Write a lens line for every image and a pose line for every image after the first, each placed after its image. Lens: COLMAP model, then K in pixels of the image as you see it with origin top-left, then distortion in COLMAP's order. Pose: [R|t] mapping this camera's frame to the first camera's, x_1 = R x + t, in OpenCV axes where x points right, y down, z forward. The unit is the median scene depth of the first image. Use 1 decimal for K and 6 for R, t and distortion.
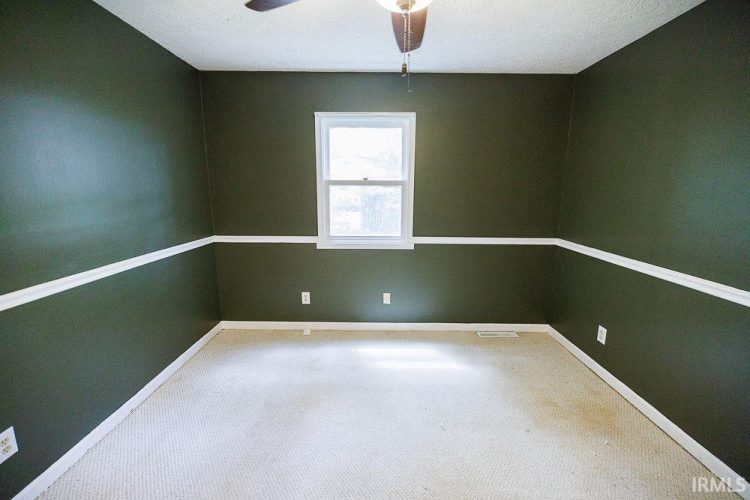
lens RADIAL K [[311.5, 0, 371.3], [0, 311.5, 246.4], [0, 0, 1]] dist [0.001023, 0.000080]
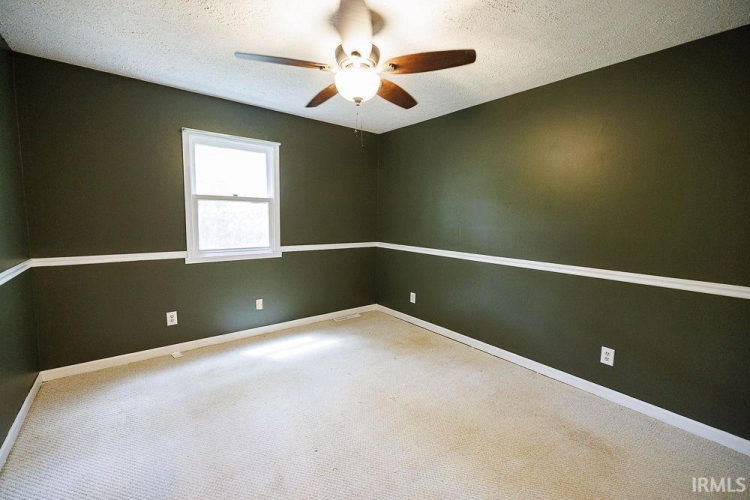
lens RADIAL K [[311.5, 0, 376.1], [0, 311.5, 245.6], [0, 0, 1]] dist [0.001023, 0.000080]
pose [[0.782618, -0.054008, 0.620154, -0.314235], [0.100563, 0.994113, -0.040332, 0.050399], [-0.614325, 0.093930, 0.783442, -0.133985]]
